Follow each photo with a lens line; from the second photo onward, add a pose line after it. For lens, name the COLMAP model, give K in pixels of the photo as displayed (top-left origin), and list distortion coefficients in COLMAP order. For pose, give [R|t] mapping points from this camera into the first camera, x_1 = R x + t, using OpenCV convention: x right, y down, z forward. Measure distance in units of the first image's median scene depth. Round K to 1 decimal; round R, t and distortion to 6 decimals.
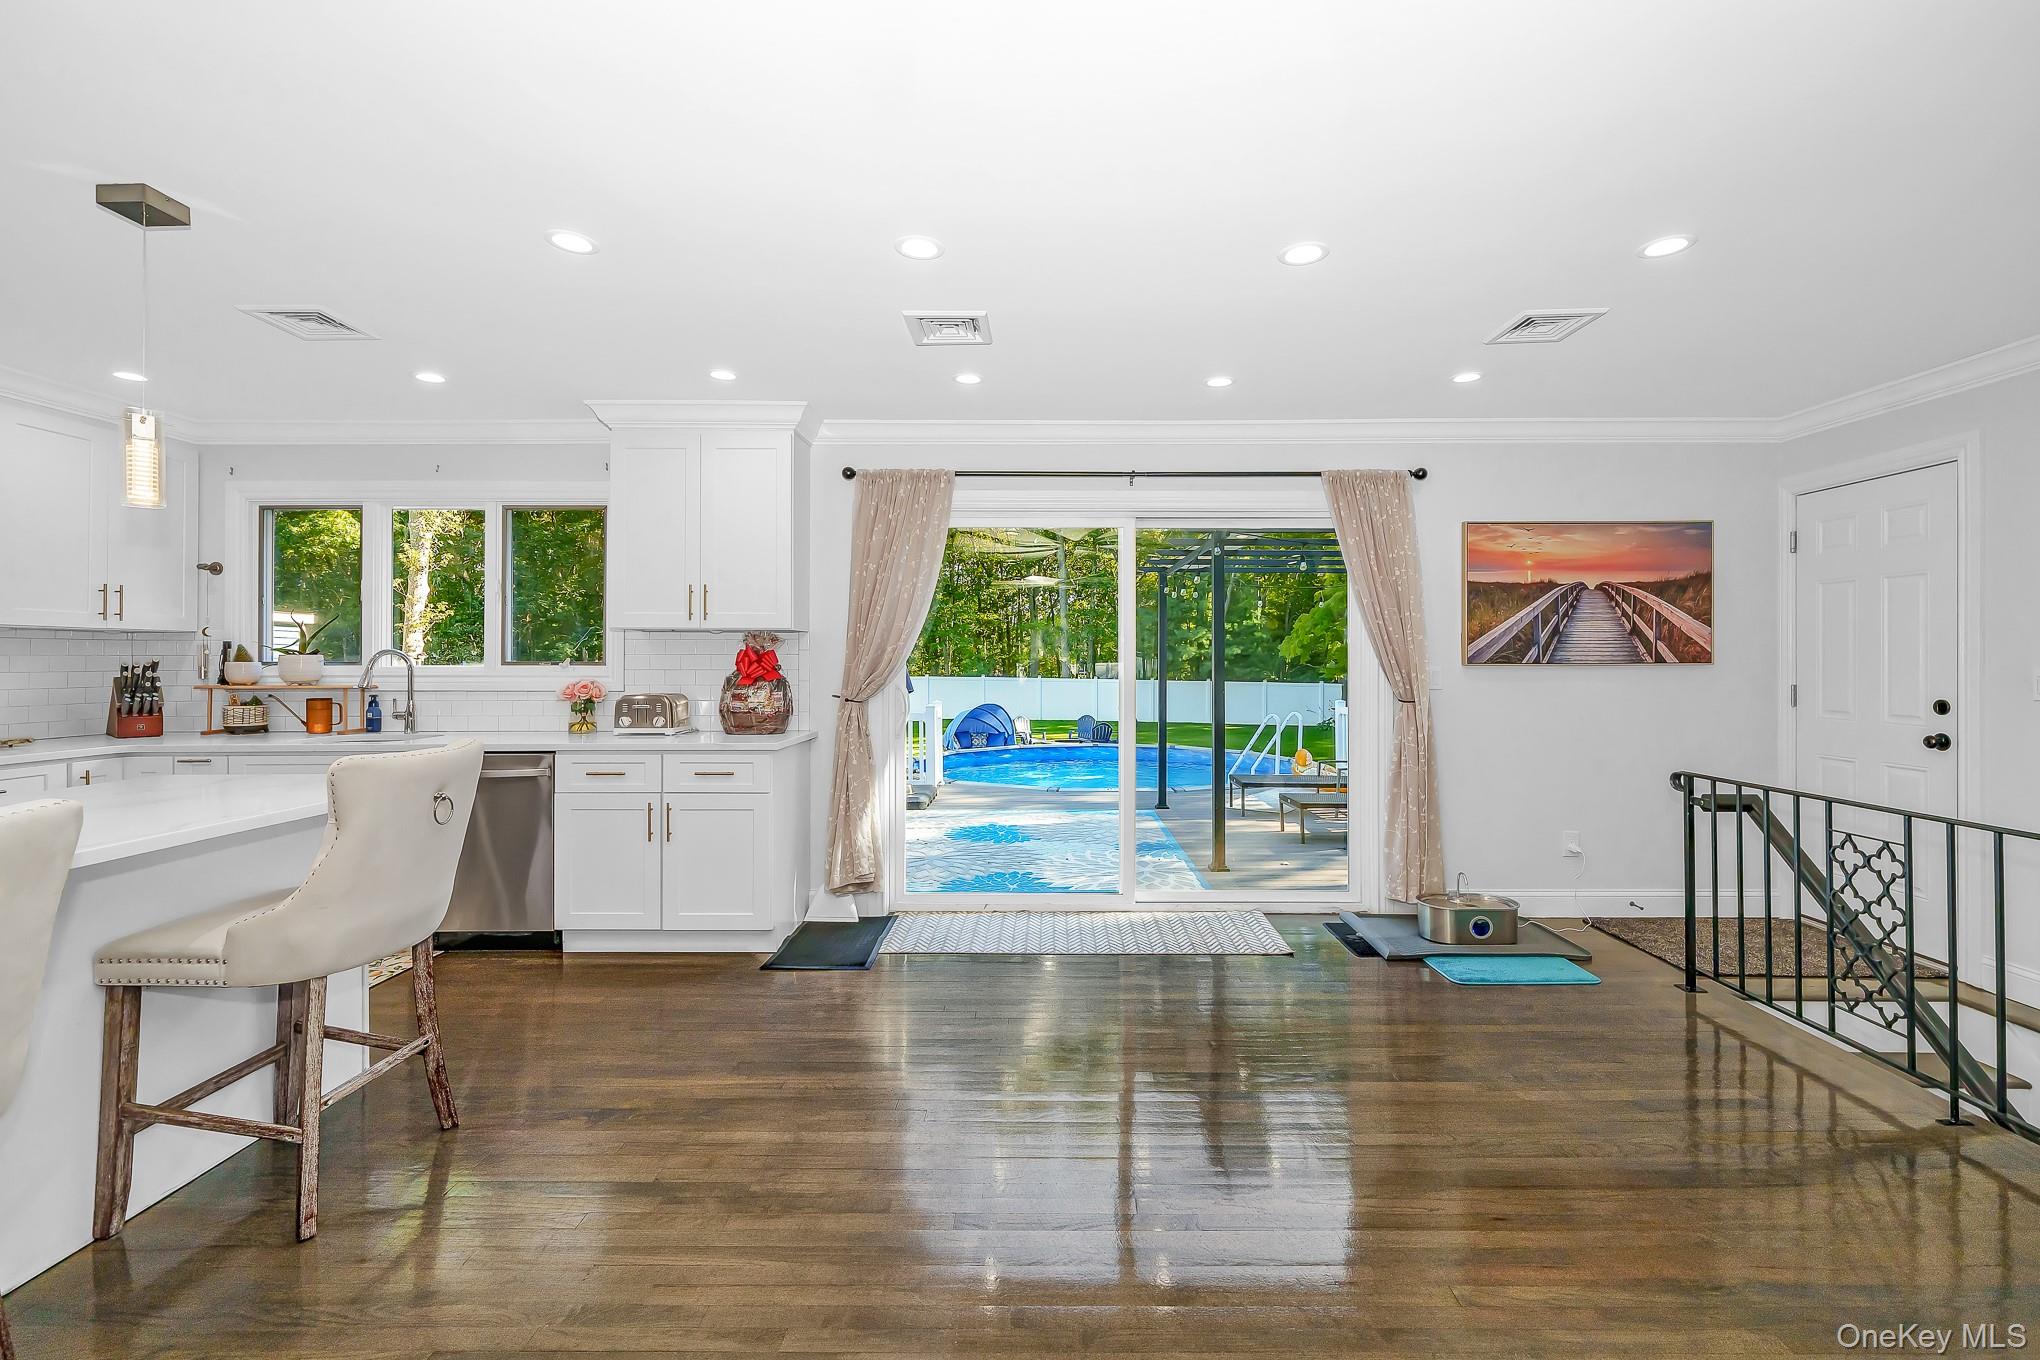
lens RADIAL K [[979.5, 0, 1027.4], [0, 979.5, 654.5], [0, 0, 1]] dist [0.000736, 0.001531]
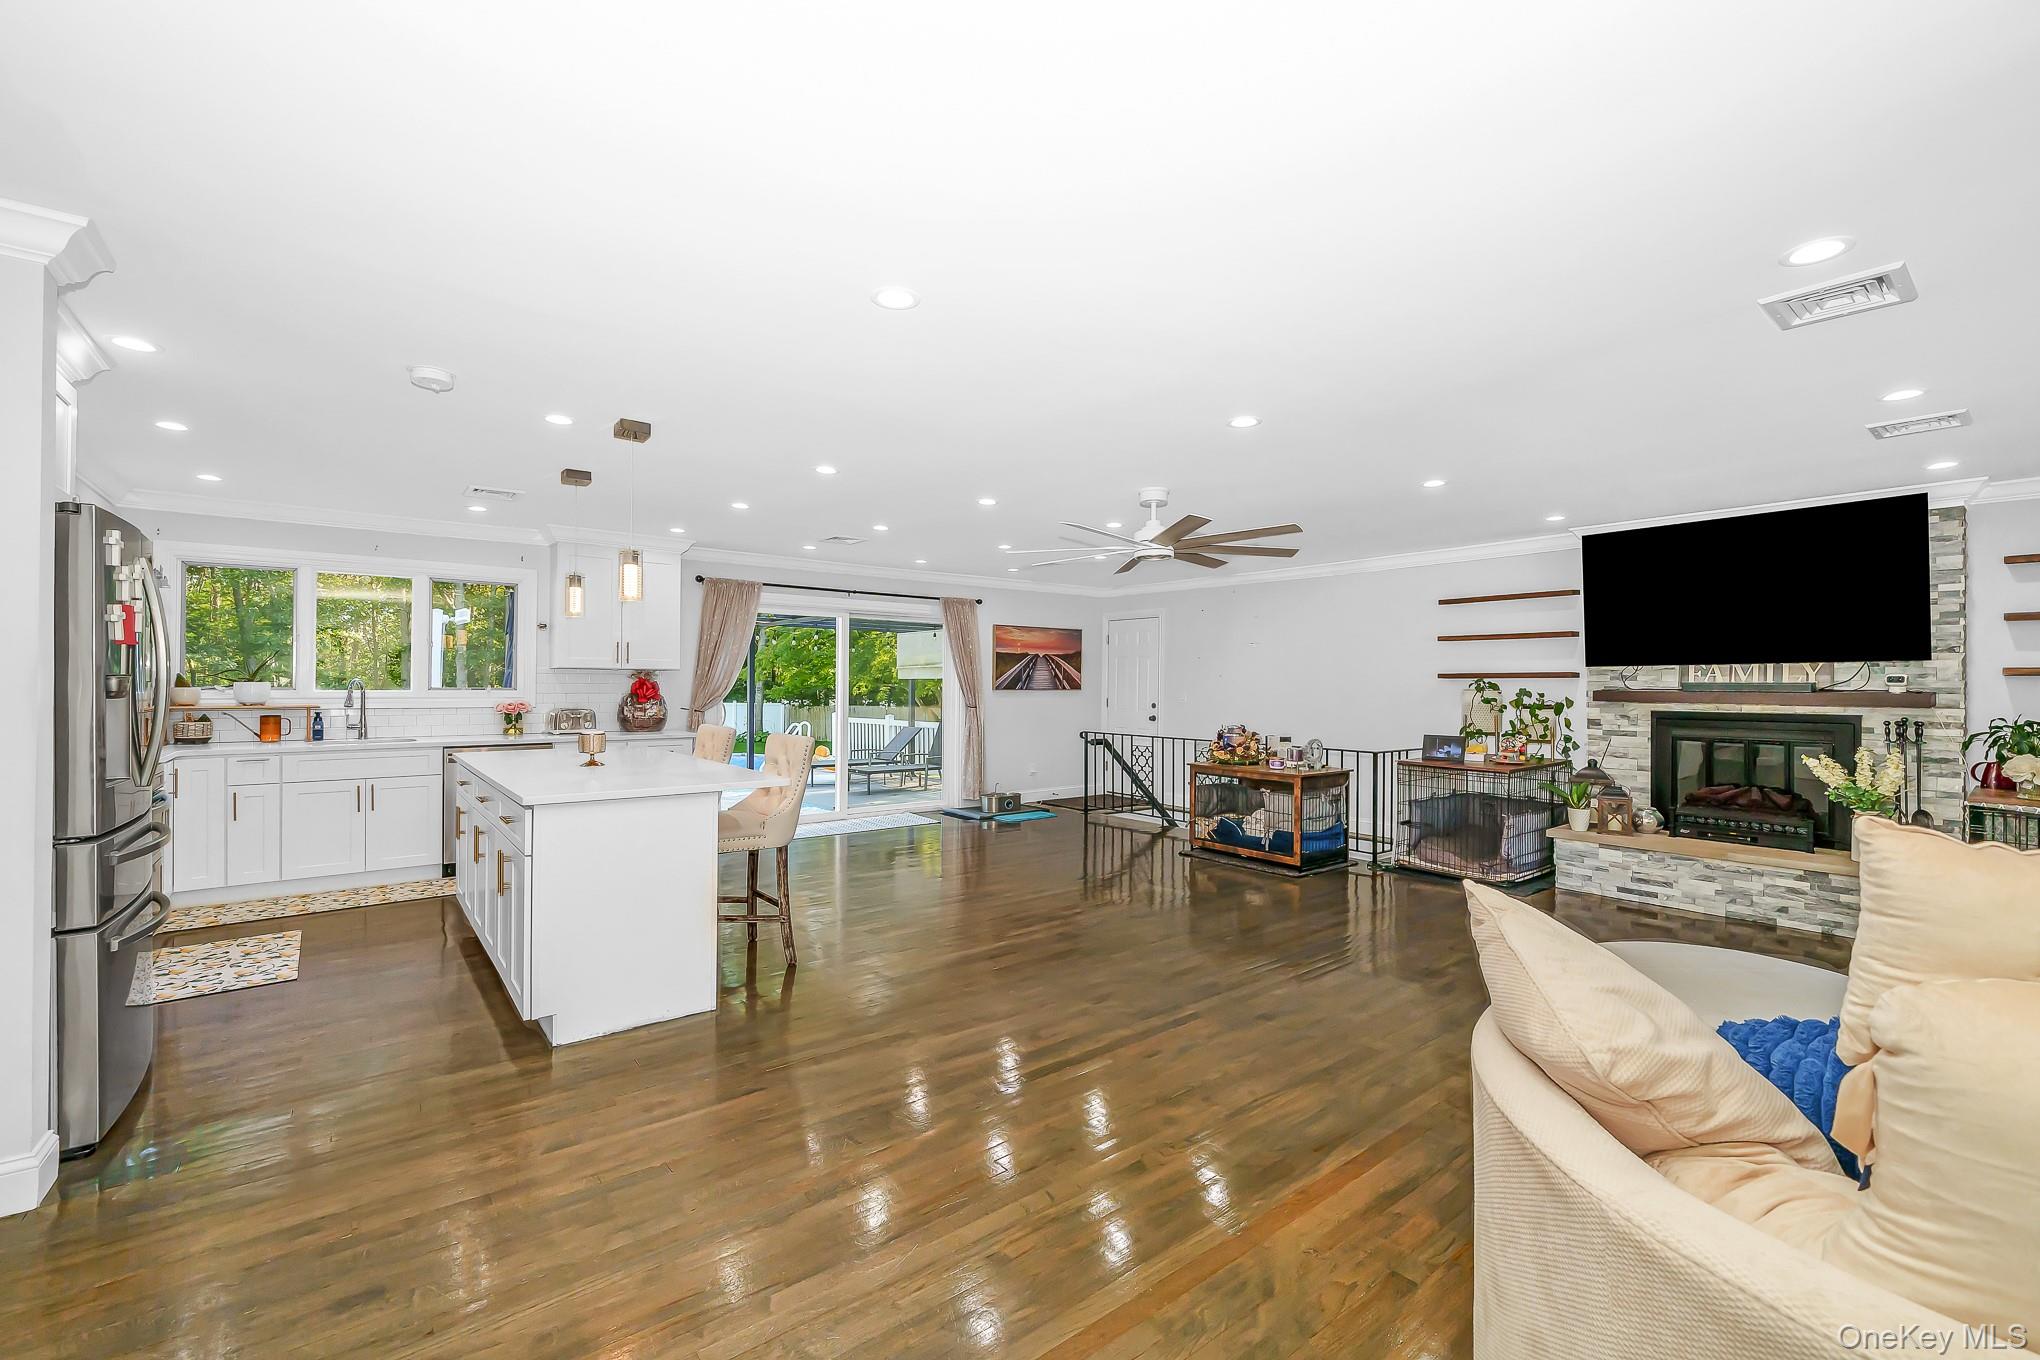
lens RADIAL K [[813.0, 0, 1062.2], [0, 813.0, 682.6], [0, 0, 1]] dist [0.005332, -0.002211]
pose [[0.780237, 0.006576, 0.625450, -0.579668], [-0.009045, 0.999959, 0.000769, -0.009272], [-0.625419, -0.006257, 0.780264, -0.512542]]
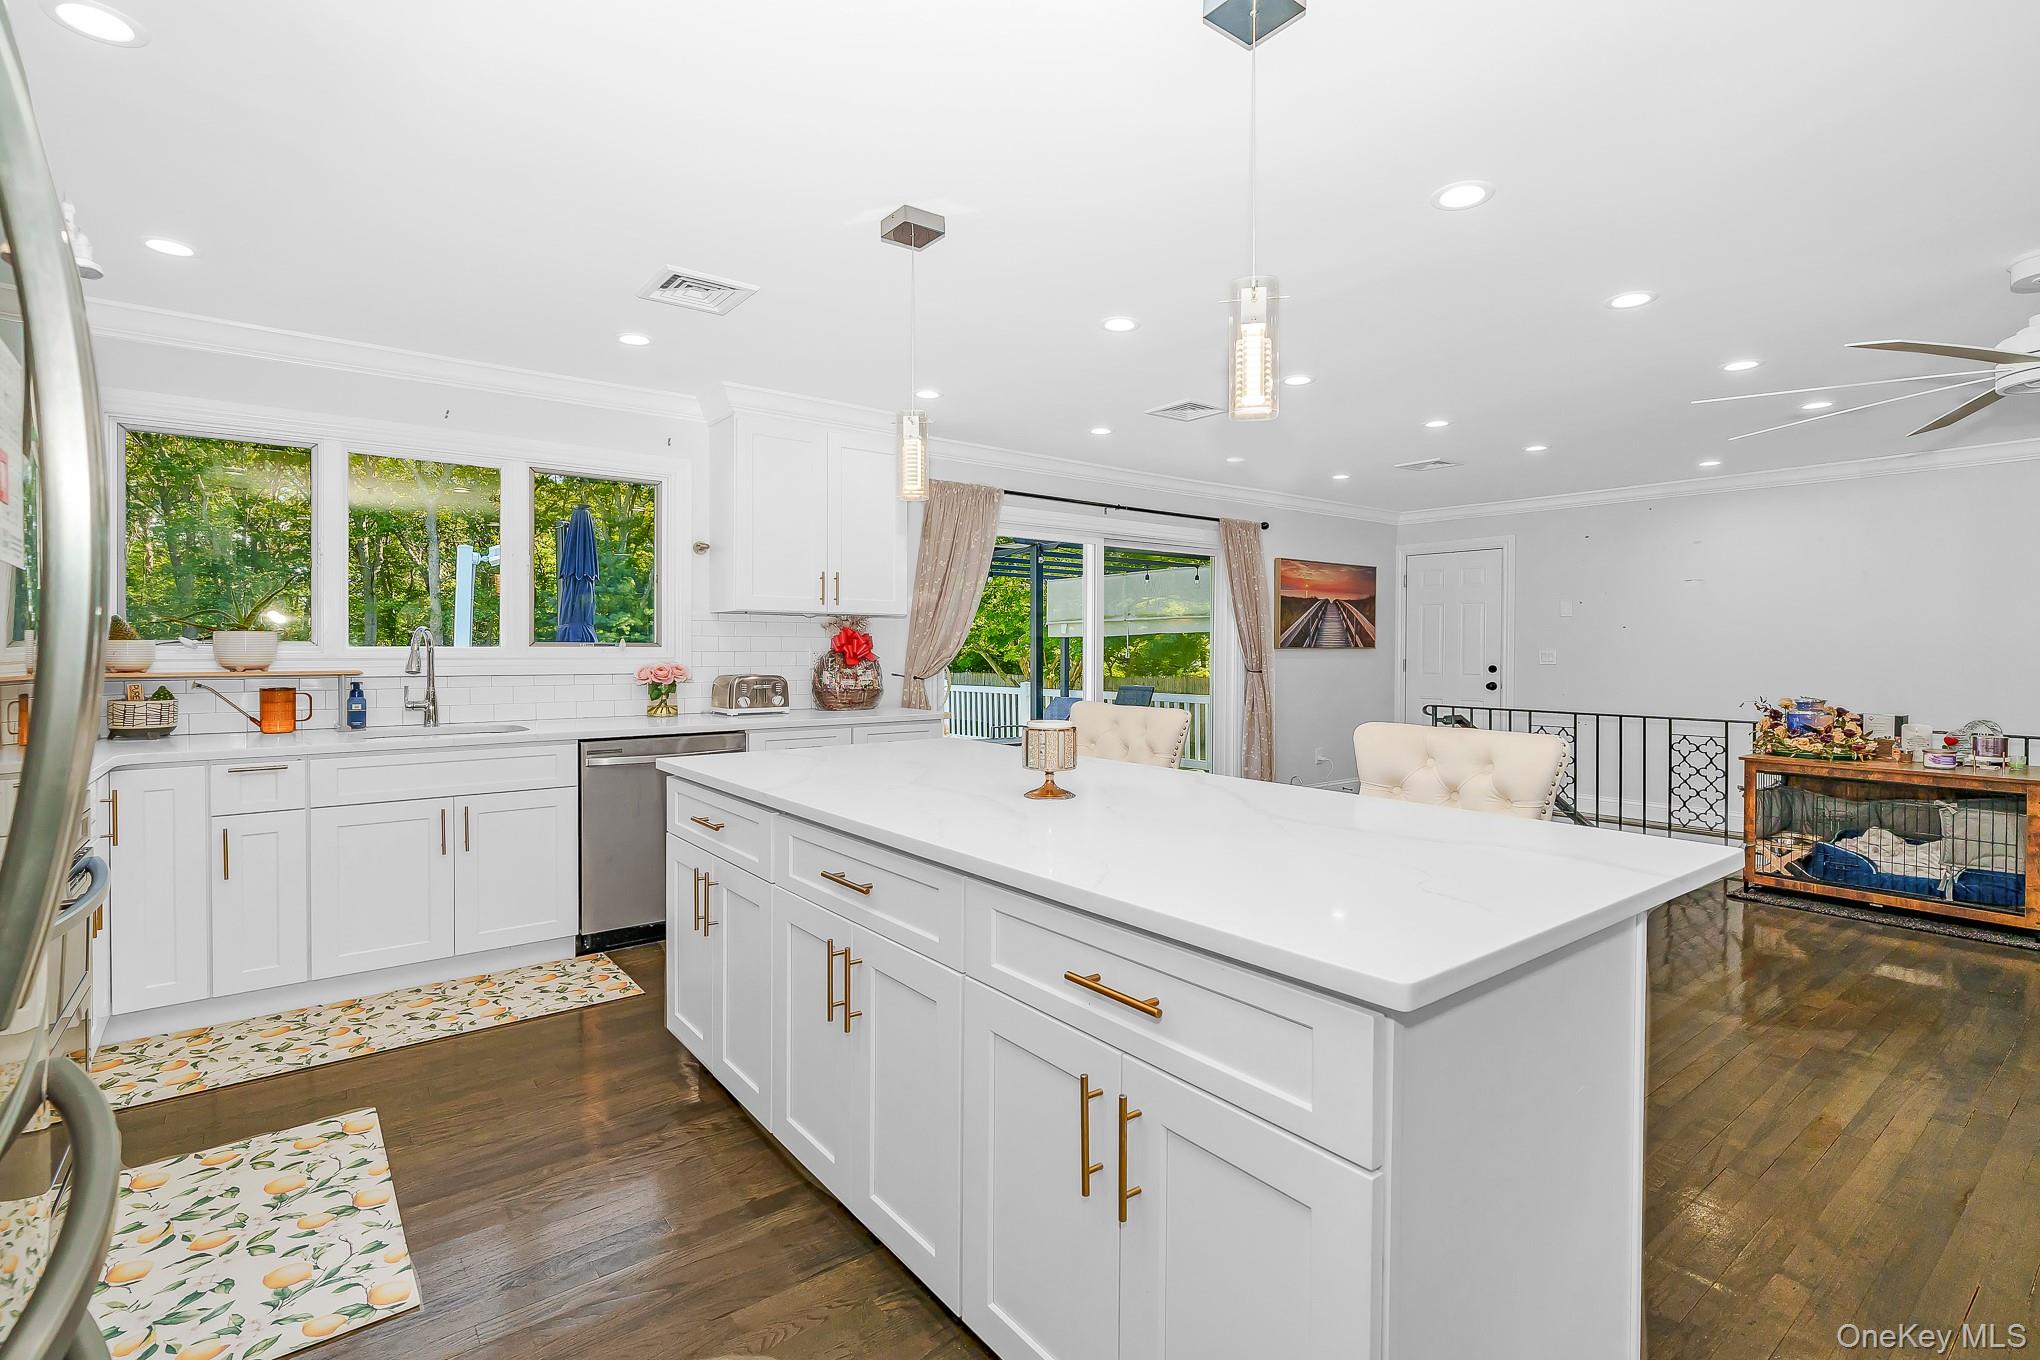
lens RADIAL K [[916.6, 0, 1183.9], [0, 916.6, 654.1], [0, 0, 1]] dist [-0.004864, -0.000092]
pose [[0.752458, -0.001393, 0.658639, -0.659795], [-0.007912, 0.999906, 0.011154, 0.004824], [-0.658593, -0.013603, 0.752376, -0.004979]]
